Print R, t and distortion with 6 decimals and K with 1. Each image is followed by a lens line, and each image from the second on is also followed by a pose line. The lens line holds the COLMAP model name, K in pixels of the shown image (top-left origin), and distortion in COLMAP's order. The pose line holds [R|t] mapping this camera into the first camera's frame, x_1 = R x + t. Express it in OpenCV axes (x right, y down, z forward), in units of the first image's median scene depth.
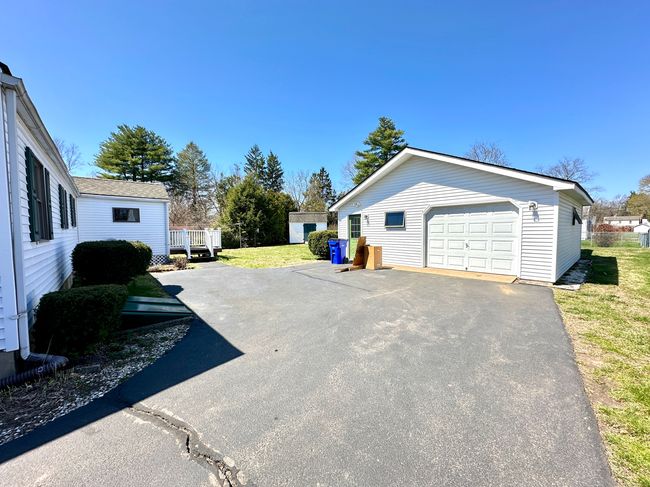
lens RADIAL K [[258.2, 0, 326.0], [0, 258.2, 243.1], [0, 0, 1]] dist [-0.003603, 0.000406]
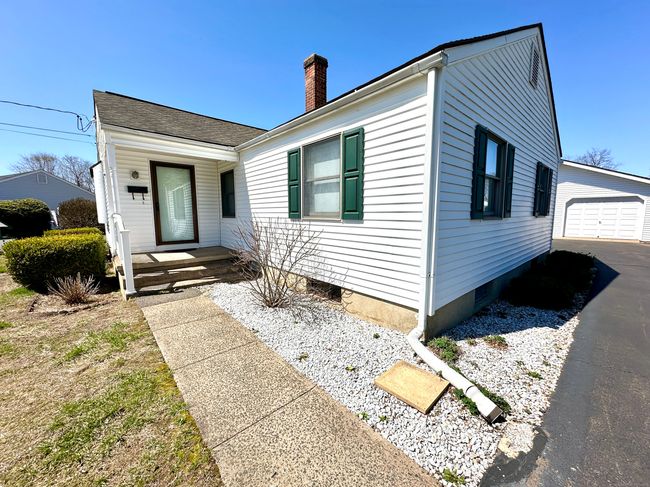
lens RADIAL K [[258.2, 0, 325.5], [0, 258.2, 244.1], [0, 0, 1]] dist [-0.003603, 0.000406]
pose [[0.999903, 0.002706, 0.013669, -1.188902], [-0.003622, 0.997717, 0.067433, 0.039839], [-0.013455, -0.067476, 0.997630, -0.593663]]
